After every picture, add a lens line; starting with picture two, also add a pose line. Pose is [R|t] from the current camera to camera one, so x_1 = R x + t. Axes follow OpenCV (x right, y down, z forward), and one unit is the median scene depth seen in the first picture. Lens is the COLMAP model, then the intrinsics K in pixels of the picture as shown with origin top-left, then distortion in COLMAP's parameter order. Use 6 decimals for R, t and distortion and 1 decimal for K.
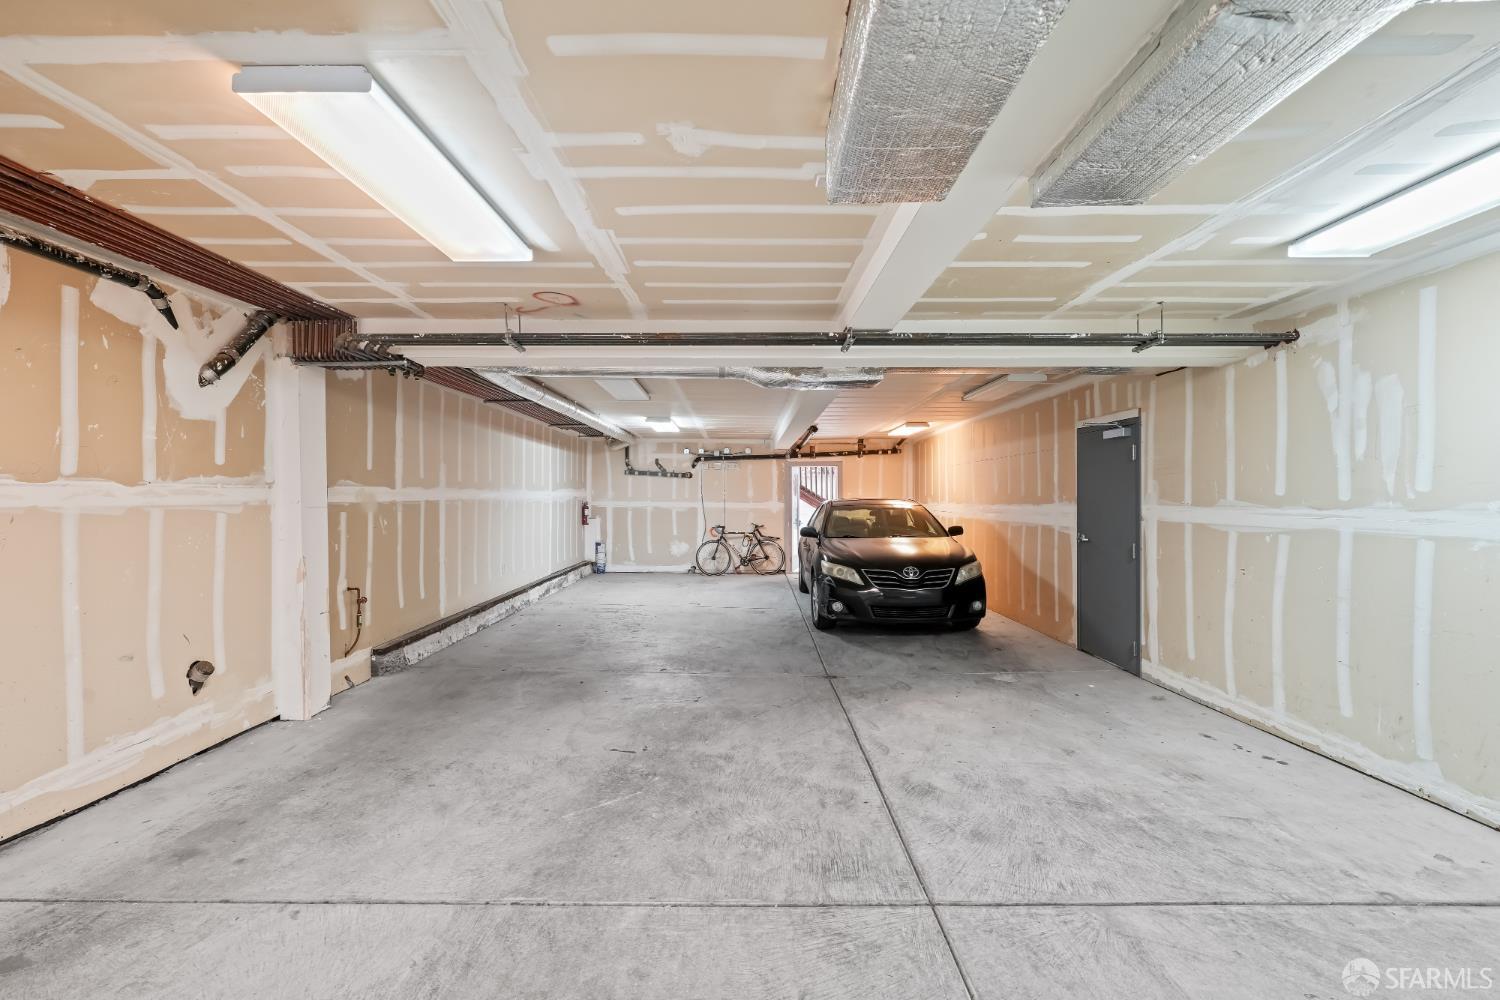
lens RADIAL K [[704.6, 0, 723.0], [0, 704.6, 496.8], [0, 0, 1]] dist [0.000829, 0.000130]
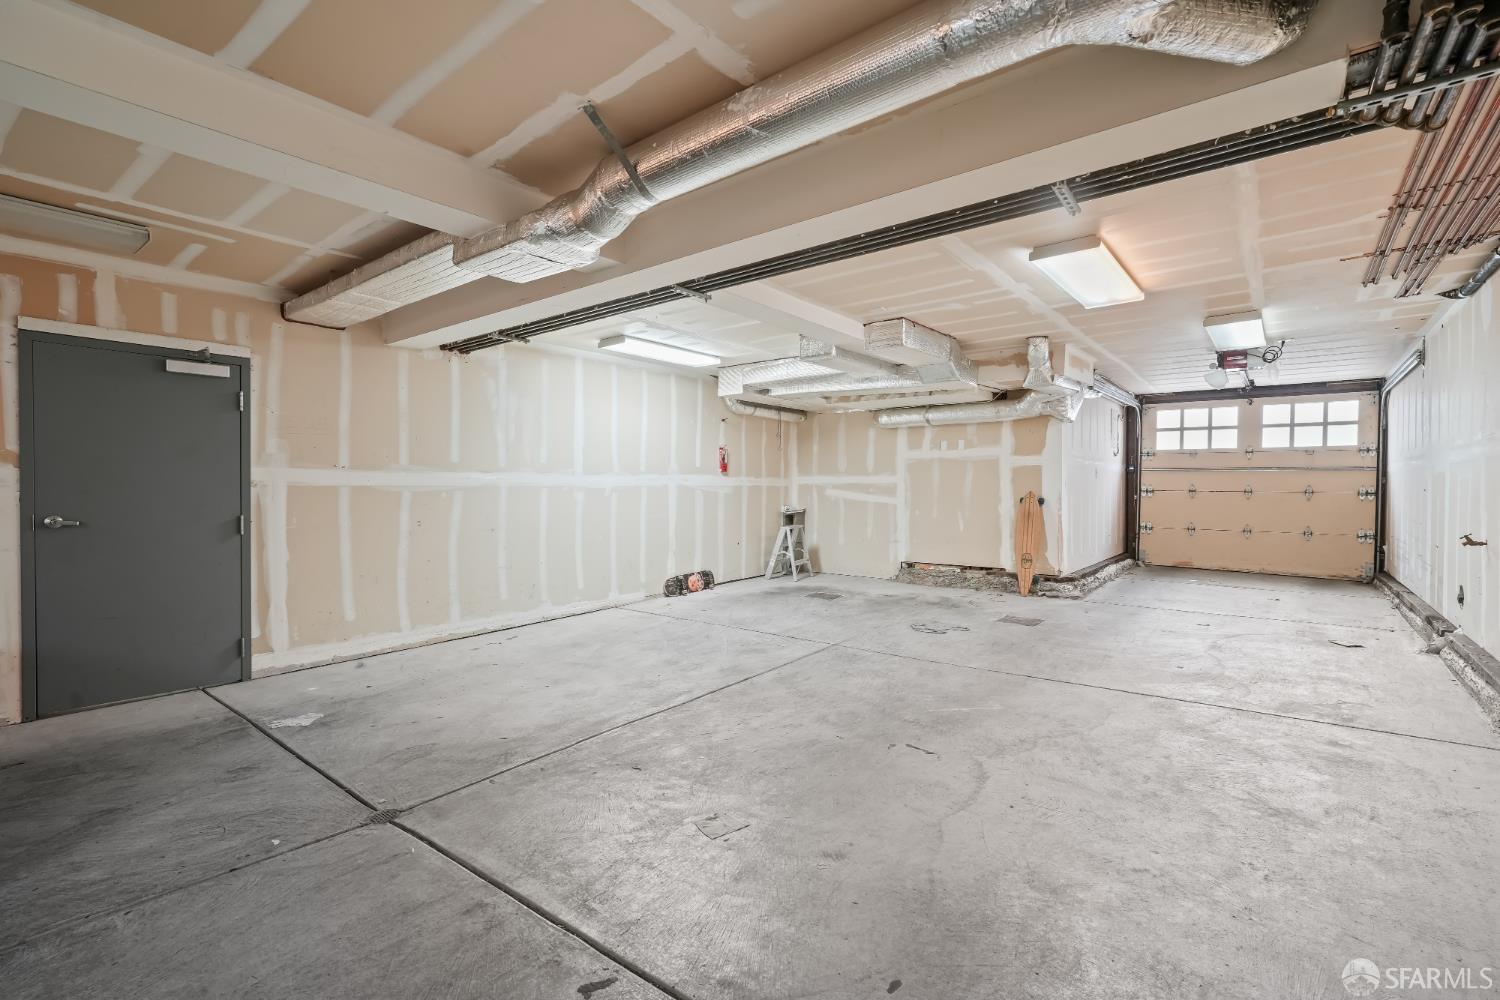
lens RADIAL K [[672.1, 0, 744.2], [0, 672.1, 498.8], [0, 0, 1]] dist [-0.007669, 0.000108]
pose [[-0.803779, -0.004098, 0.594914, -0.474259], [0.005384, 0.999885, 0.014162, 0.058321], [-0.594903, 0.014586, -0.803665, 1.871096]]
